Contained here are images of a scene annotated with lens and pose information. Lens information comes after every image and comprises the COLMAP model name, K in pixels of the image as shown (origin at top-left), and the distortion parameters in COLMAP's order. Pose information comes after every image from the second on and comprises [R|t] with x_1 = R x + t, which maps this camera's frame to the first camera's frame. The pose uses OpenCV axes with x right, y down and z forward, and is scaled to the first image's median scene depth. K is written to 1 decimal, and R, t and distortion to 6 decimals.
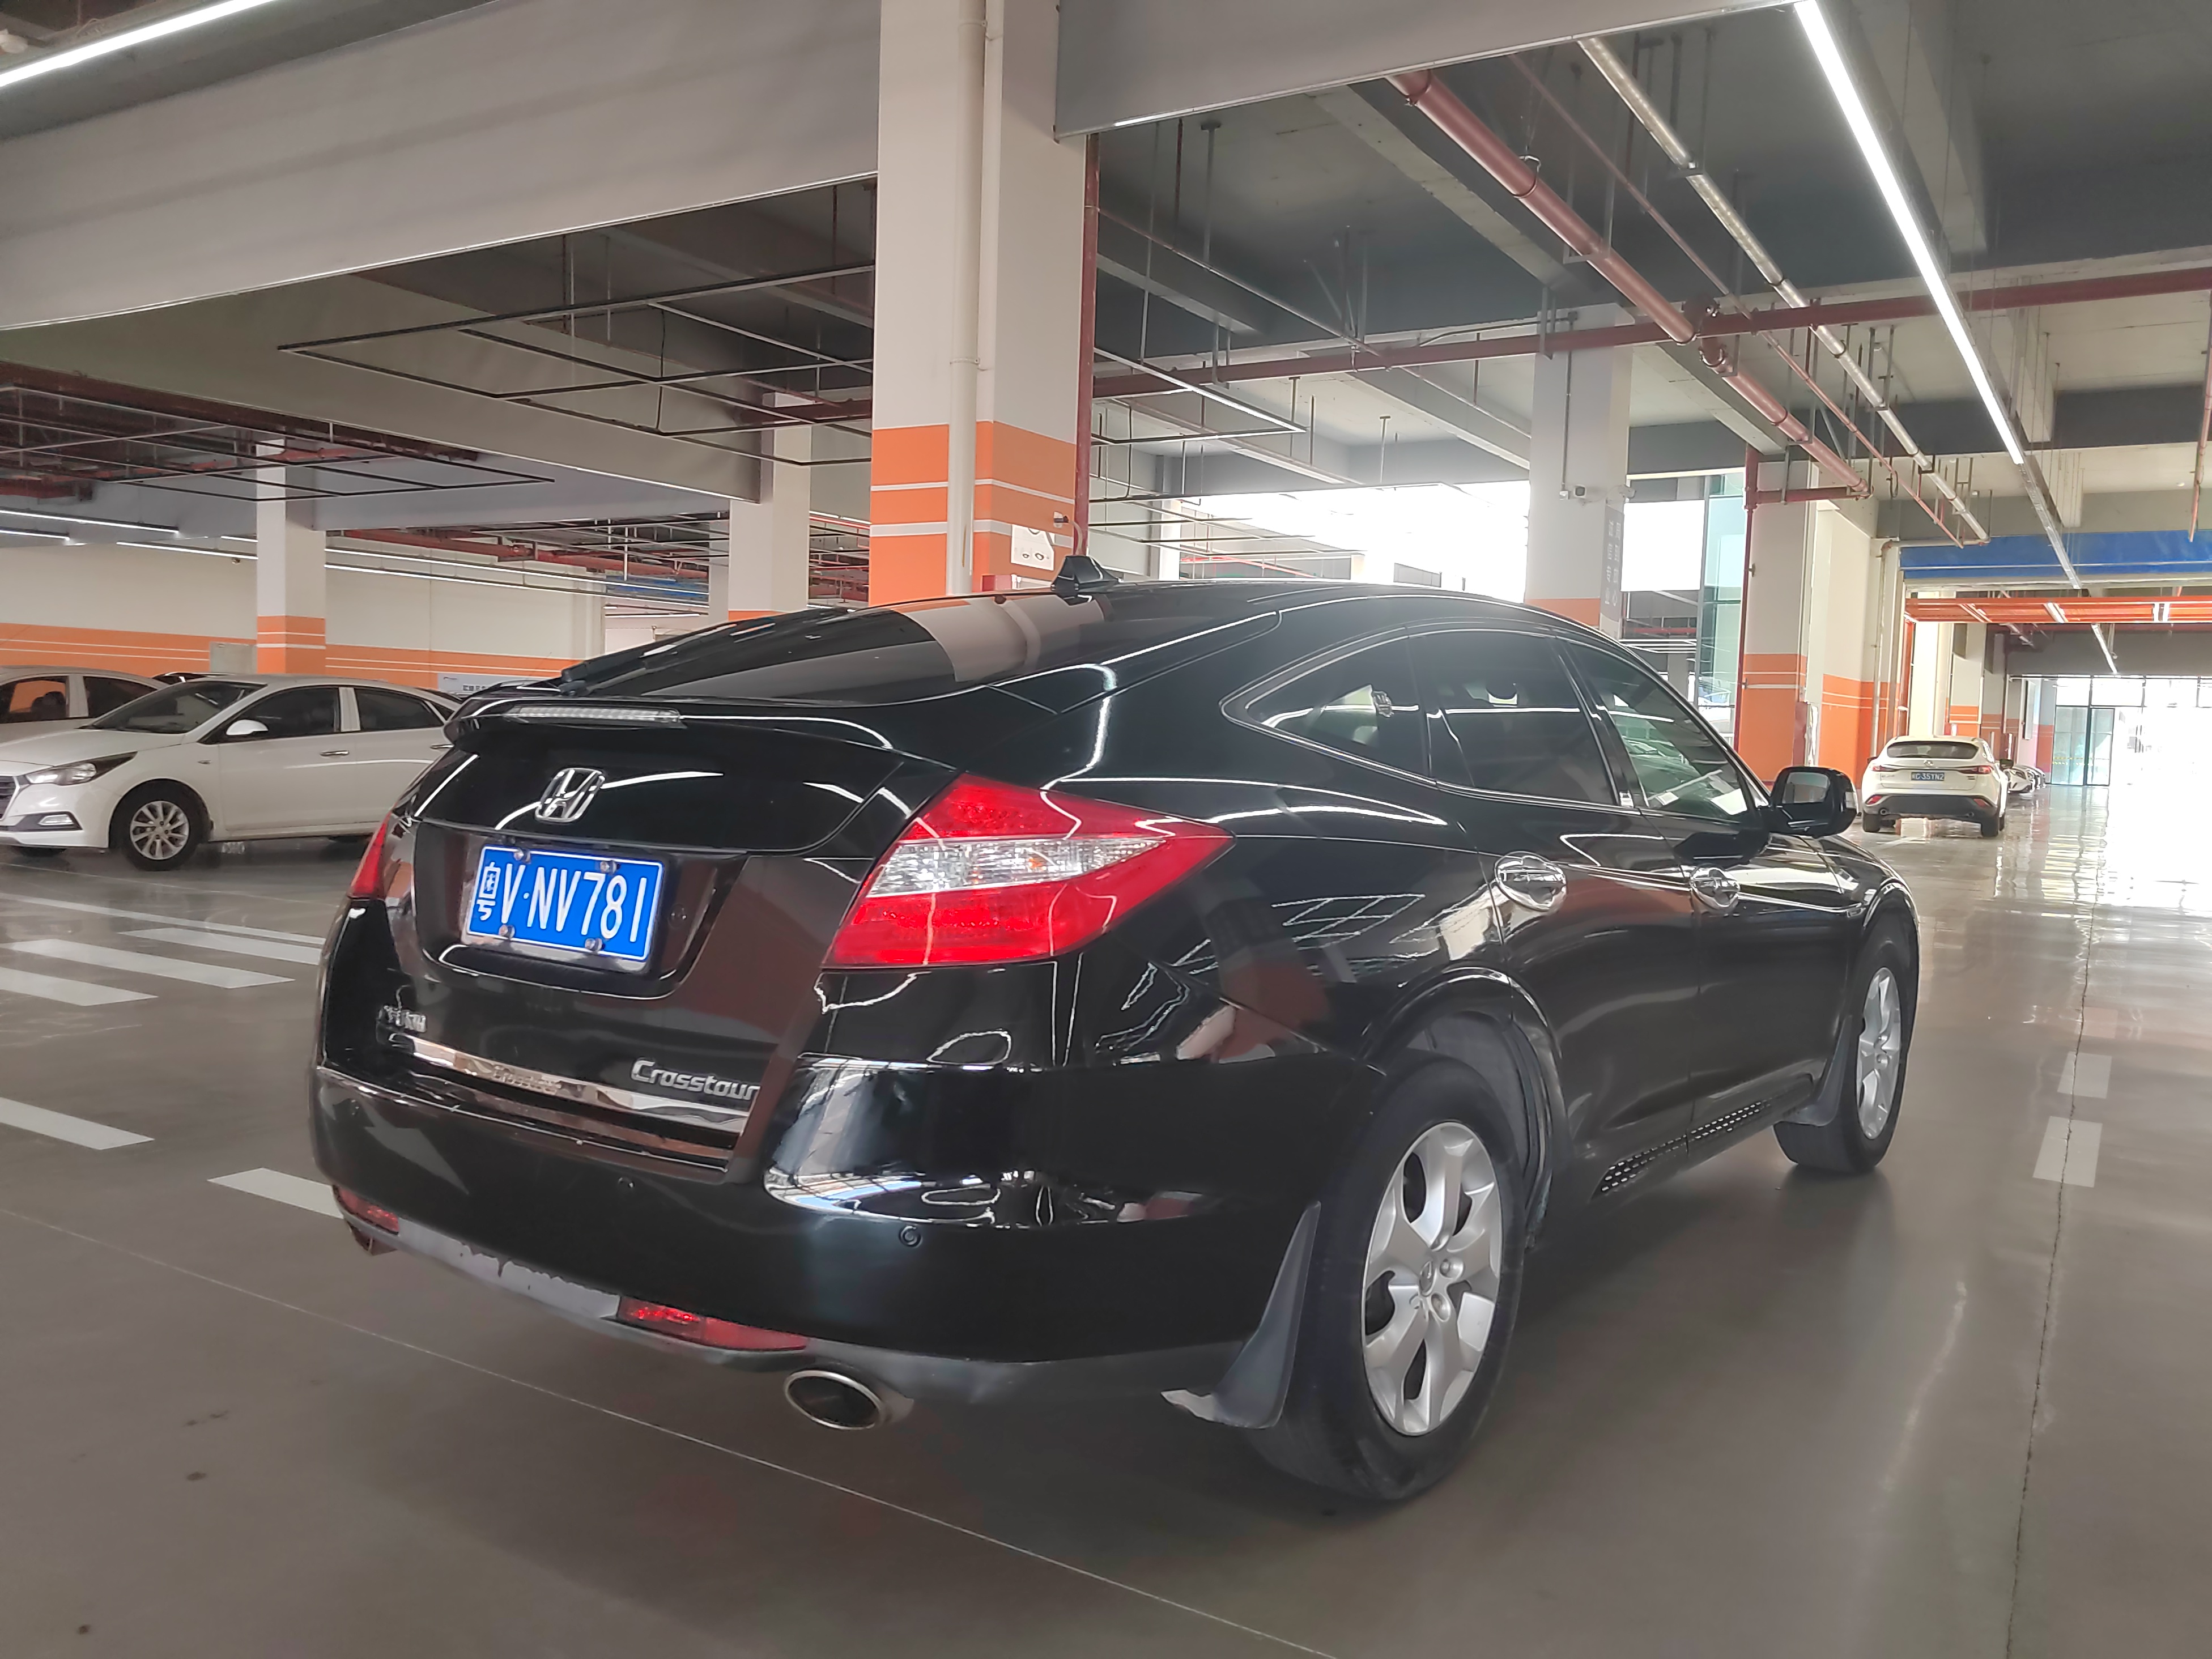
lens RADIAL K [[1606.1, 0, 1254.8], [0, 1606.1, 836.8], [0, 0, 1]] dist [0.053155, 0.000884]
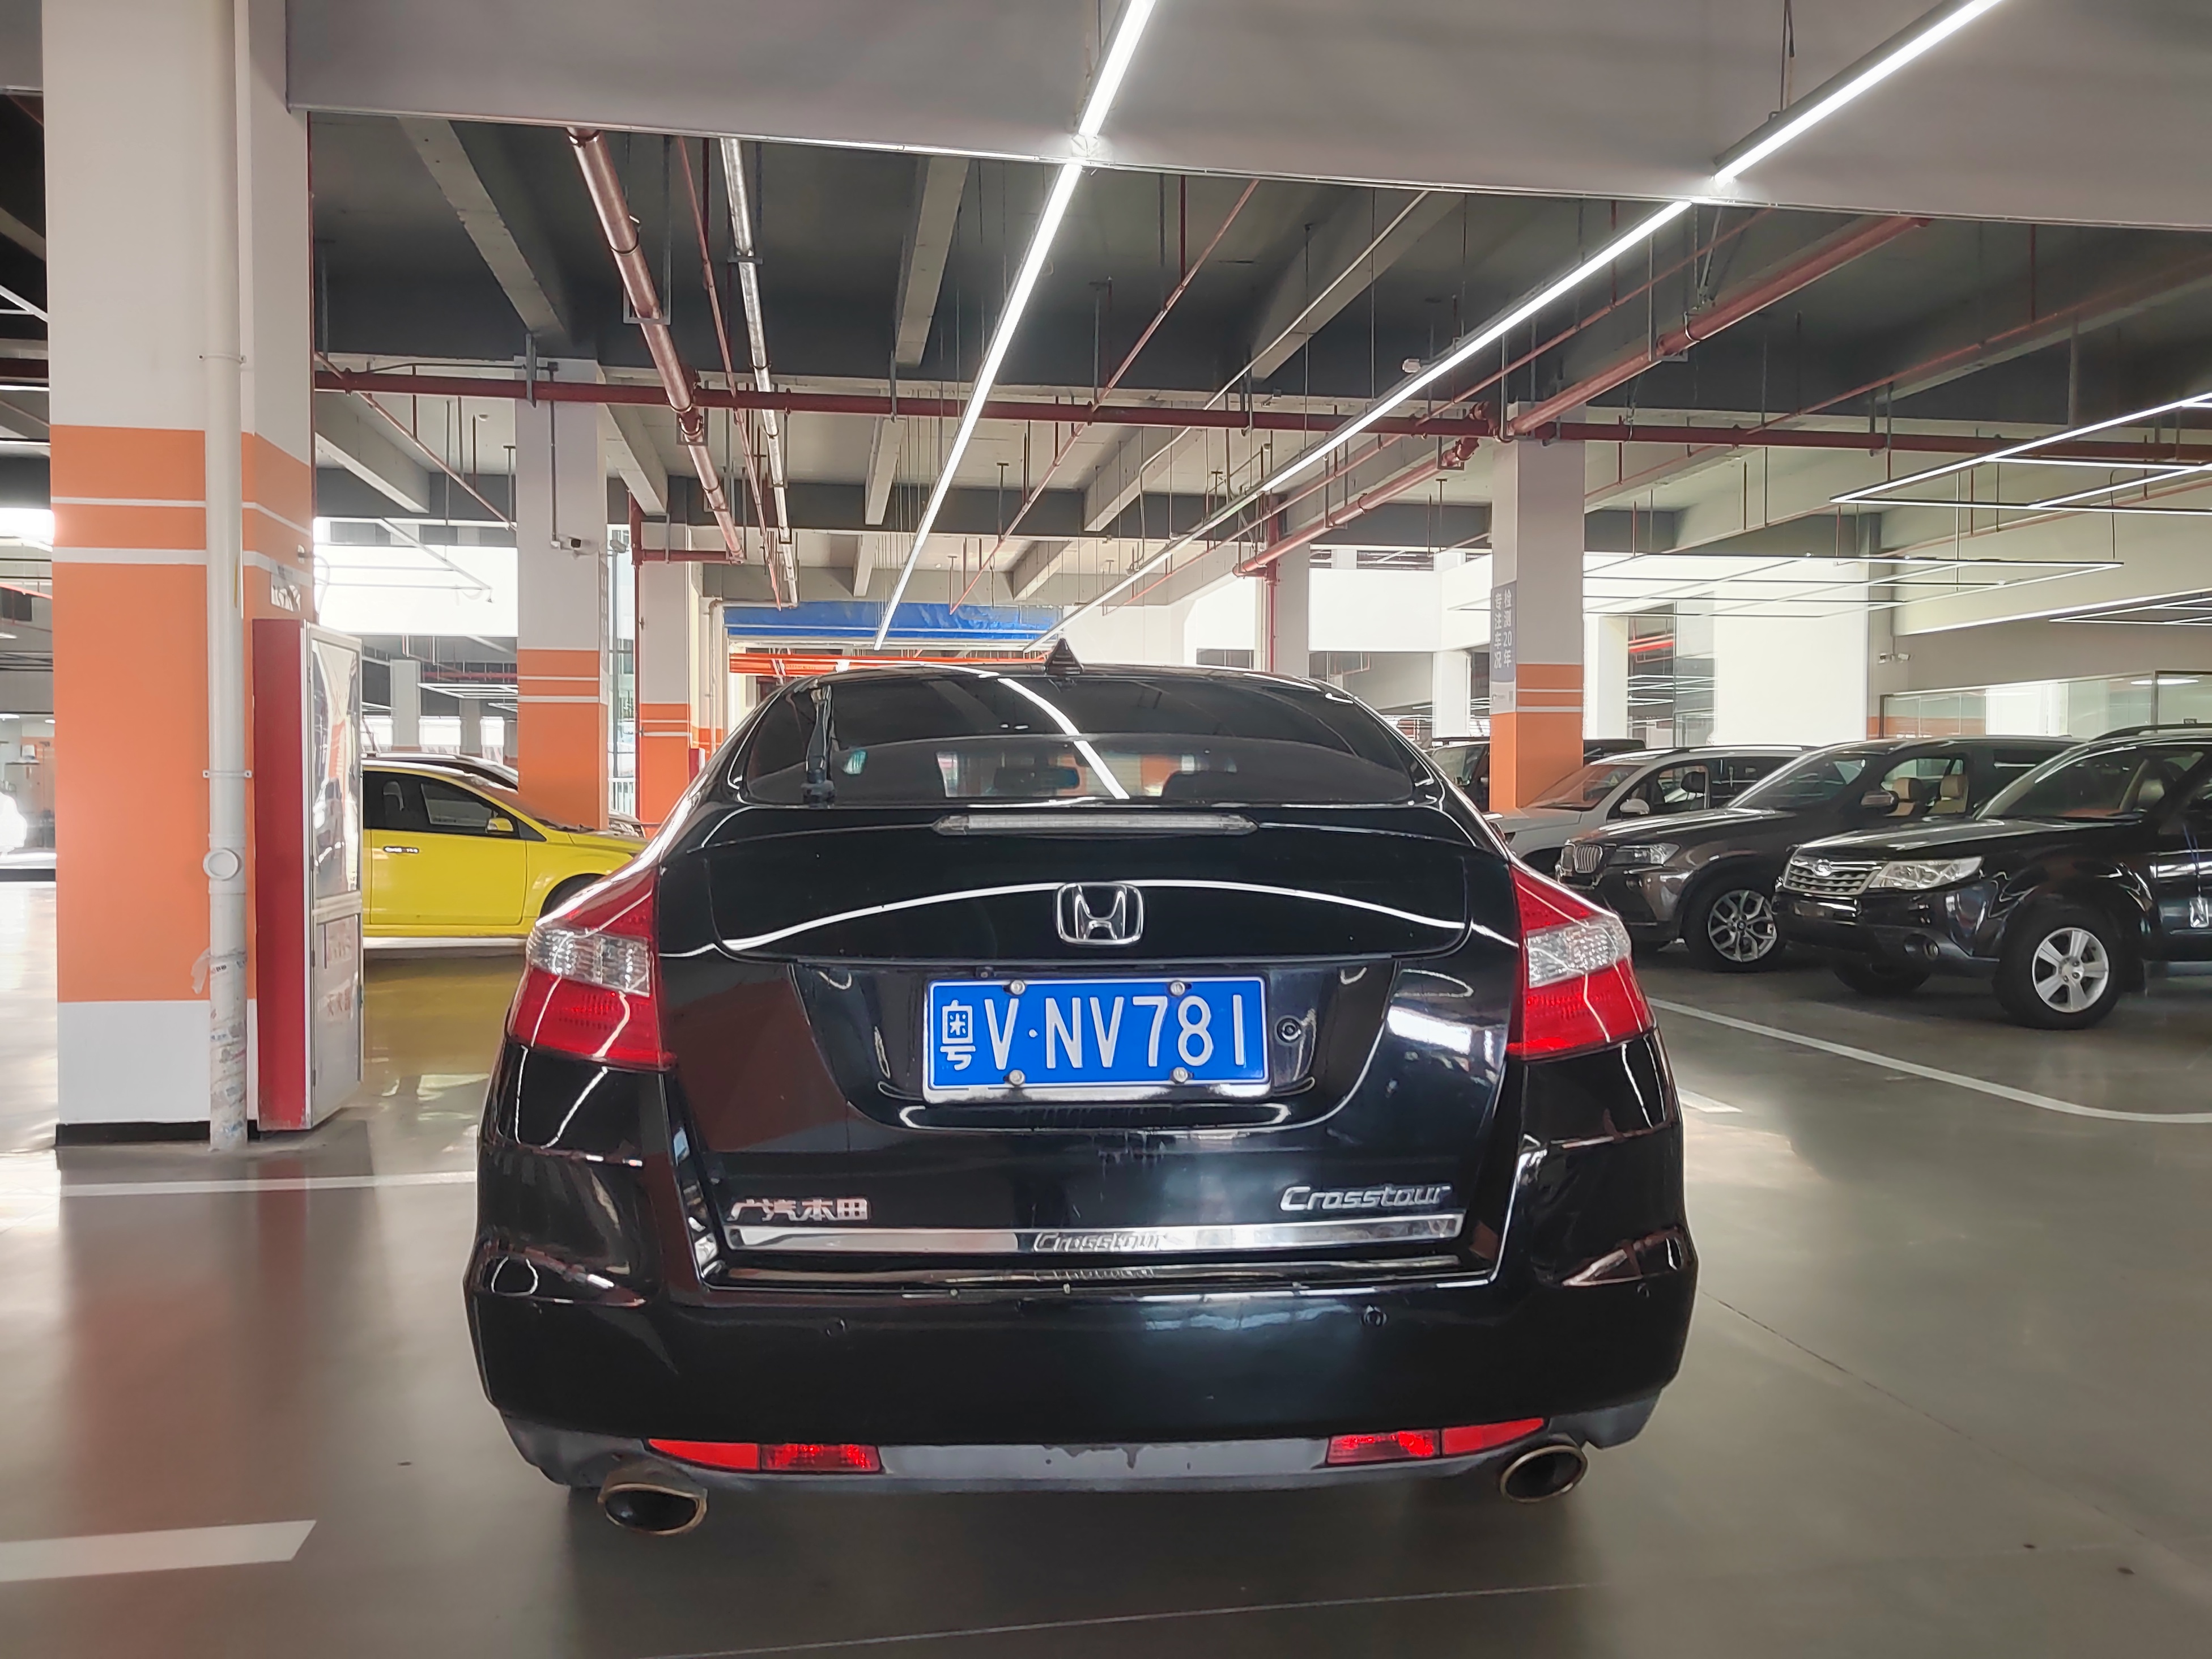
lens RADIAL K [[1547.5, 0, 1106.0], [0, 1547.5, 829.5], [0, 0, 1]] dist [0.034544, -0.001460]
pose [[0.783506, -0.045176, 0.619740, -0.922912], [0.062762, 0.998007, -0.006597, -0.064579], [-0.618206, 0.044065, 0.784780, 0.317371]]
